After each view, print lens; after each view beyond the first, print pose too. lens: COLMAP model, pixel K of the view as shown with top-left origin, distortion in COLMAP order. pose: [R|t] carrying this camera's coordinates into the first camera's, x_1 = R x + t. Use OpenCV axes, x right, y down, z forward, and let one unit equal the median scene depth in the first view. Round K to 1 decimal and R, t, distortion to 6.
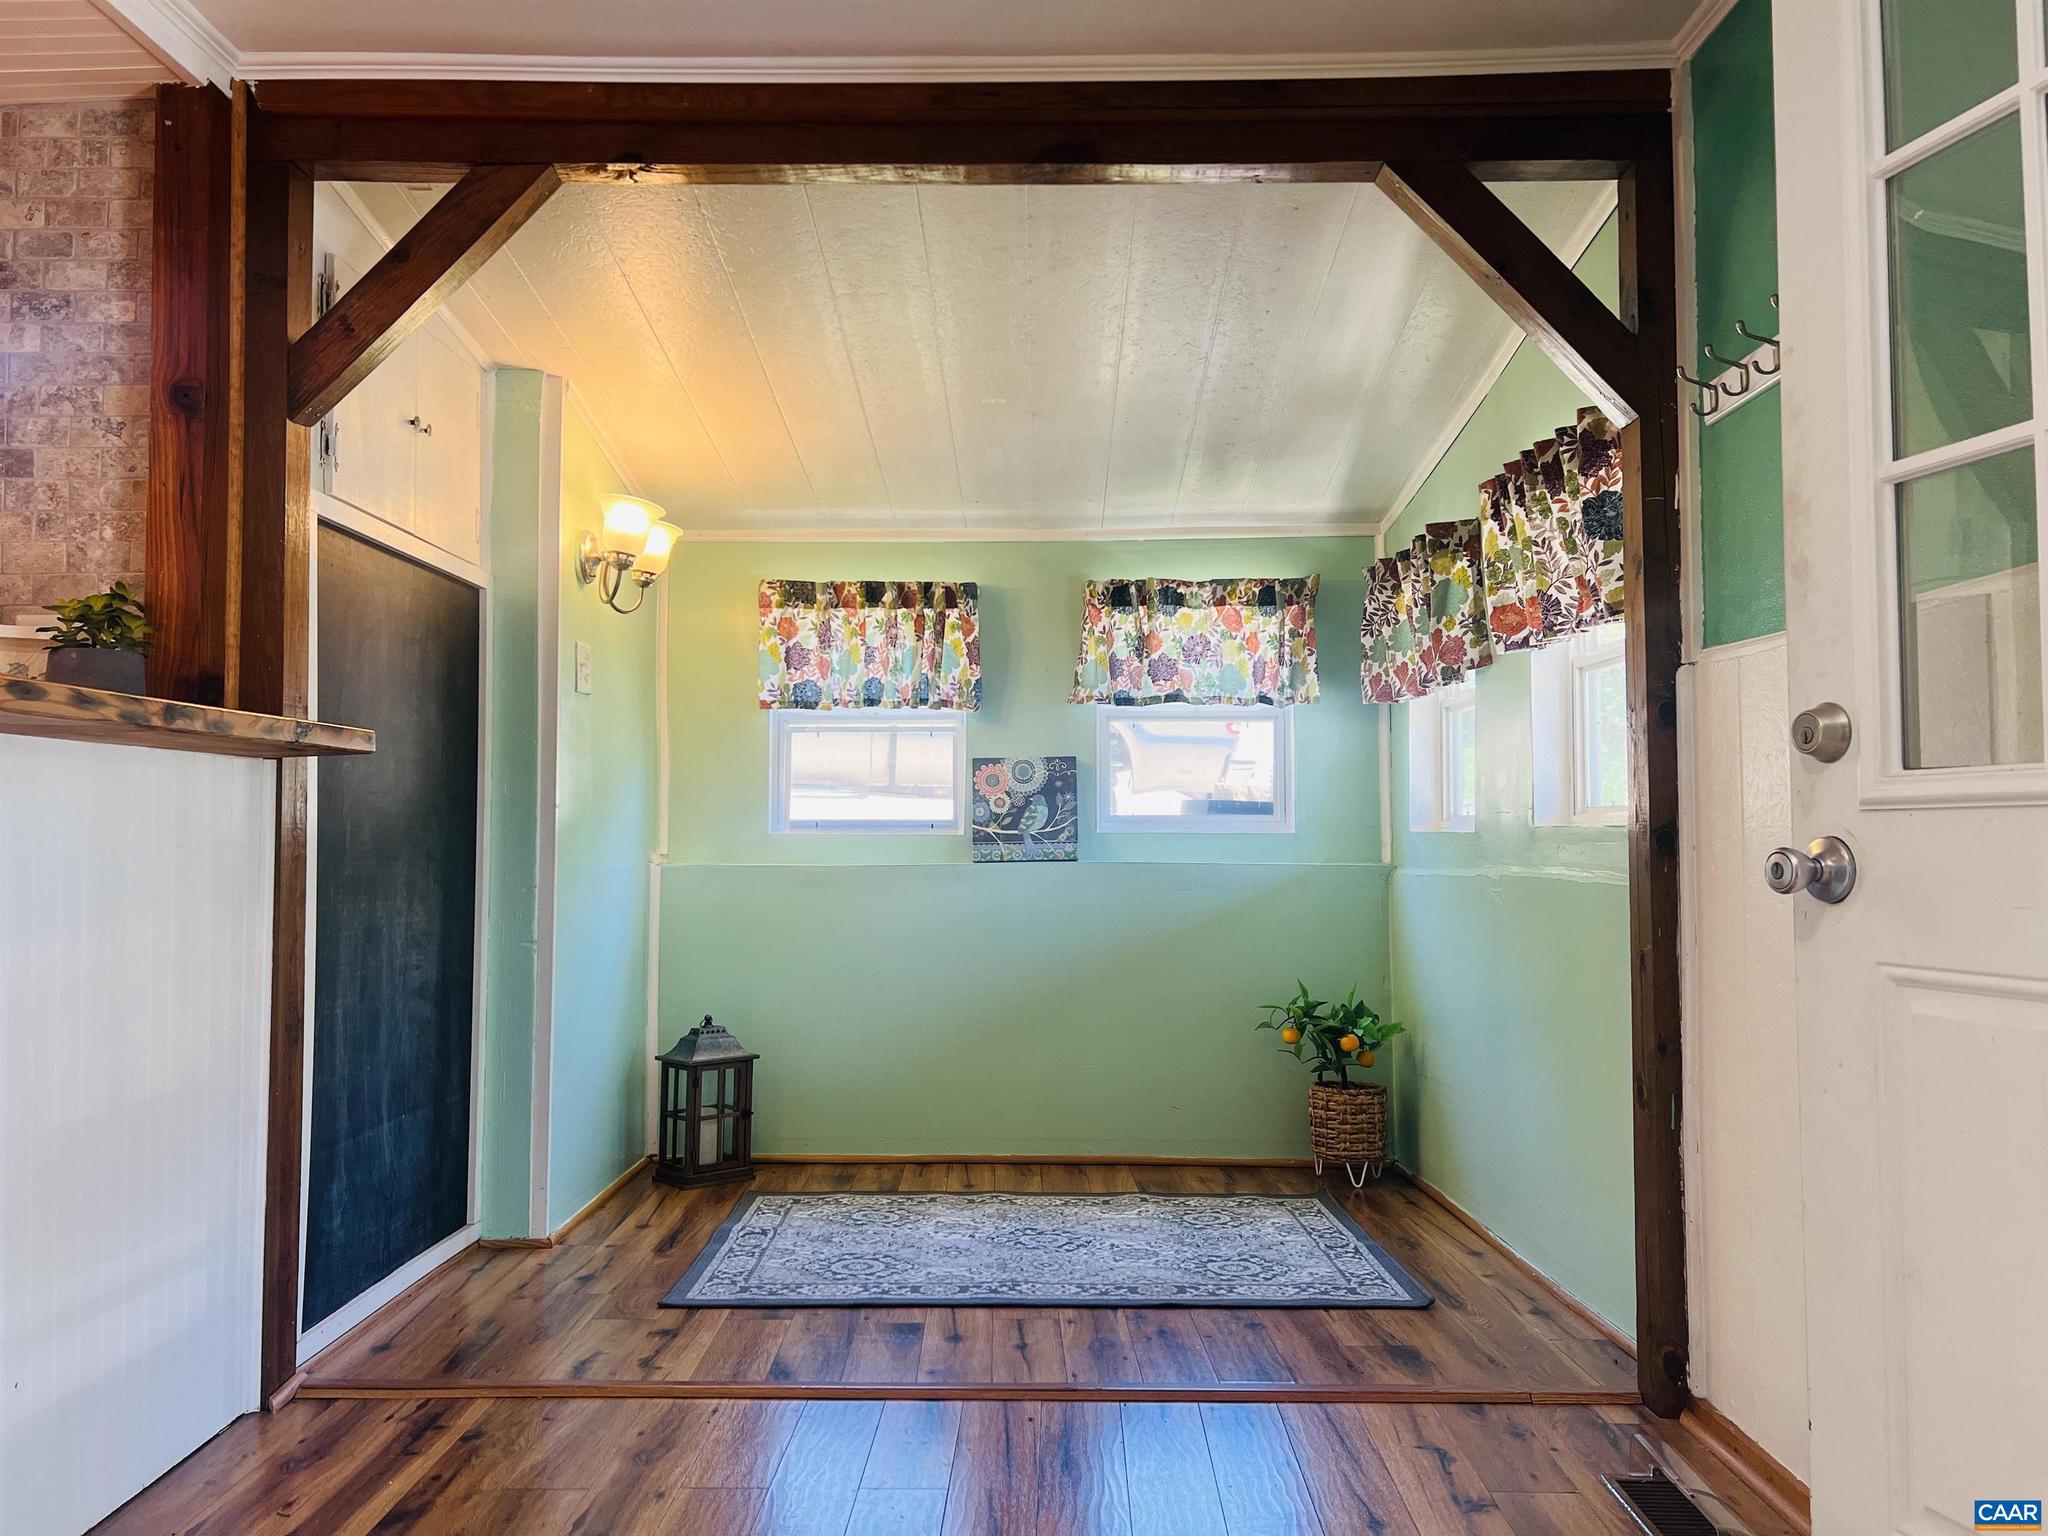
lens RADIAL K [[1543.5, 0, 1023.3], [0, 1543.5, 771.1], [0, 0, 1]] dist [0.056180, -0.068374]
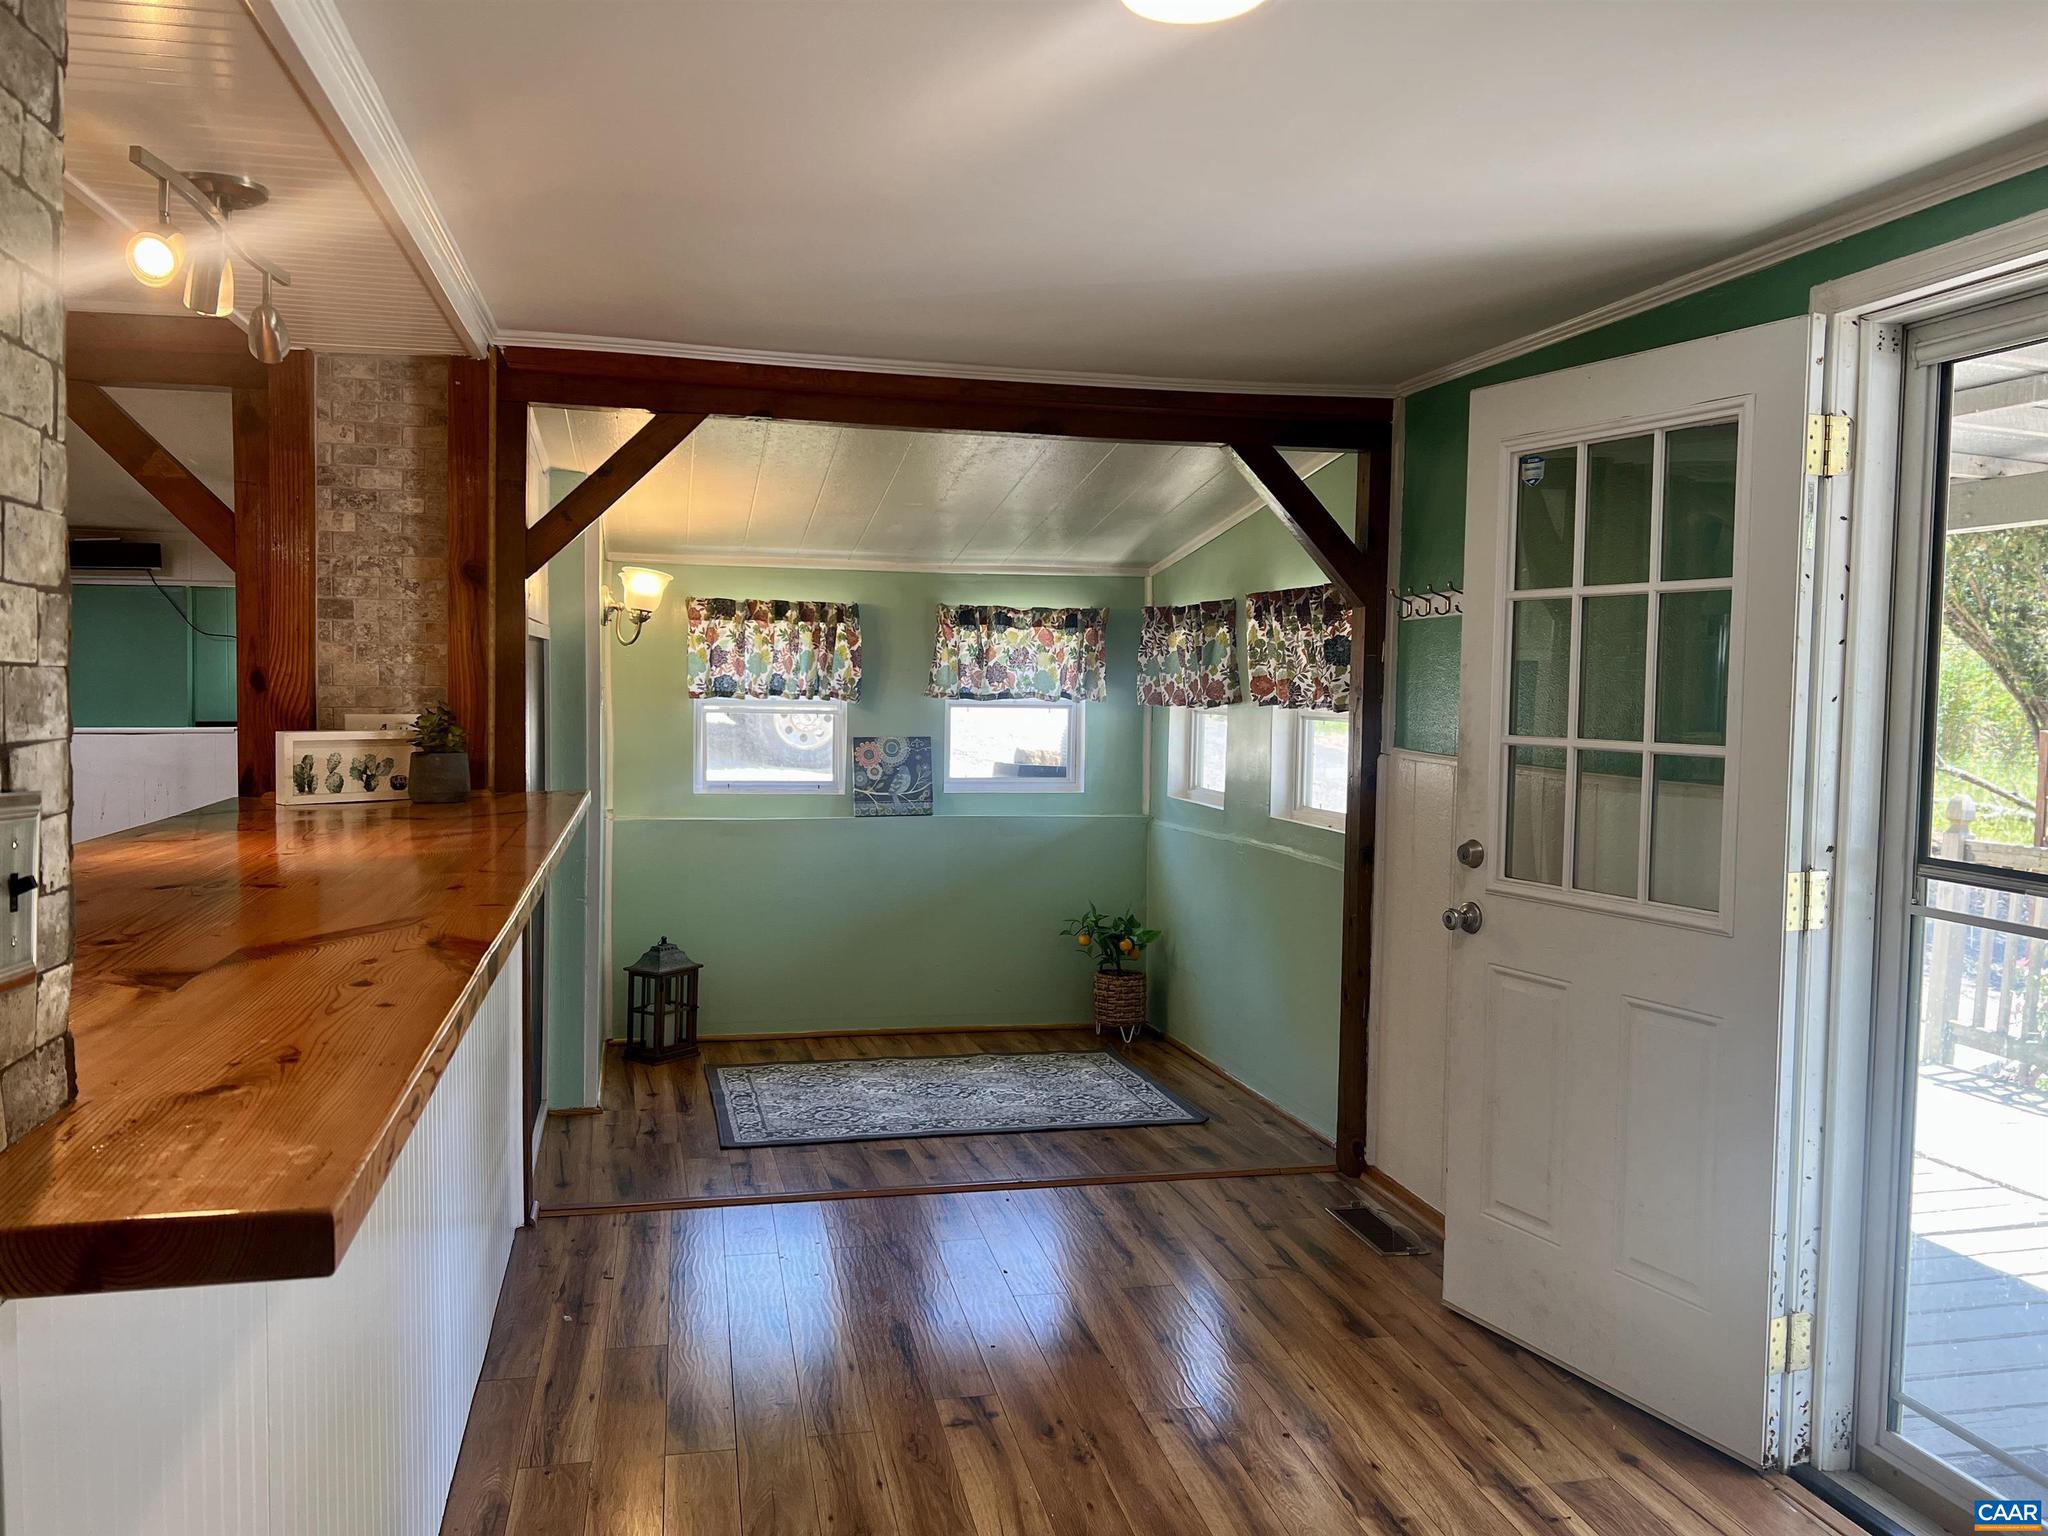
lens RADIAL K [[1543.5, 0, 1011.2], [0, 1543.5, 758.2], [0, 0, 1]] dist [0.056180, -0.068374]
pose [[0.971725, 0.005215, 0.236056, -0.315511], [-0.028902, 0.994865, 0.096995, -0.181108], [-0.234338, -0.101075, 0.966887, -0.467883]]
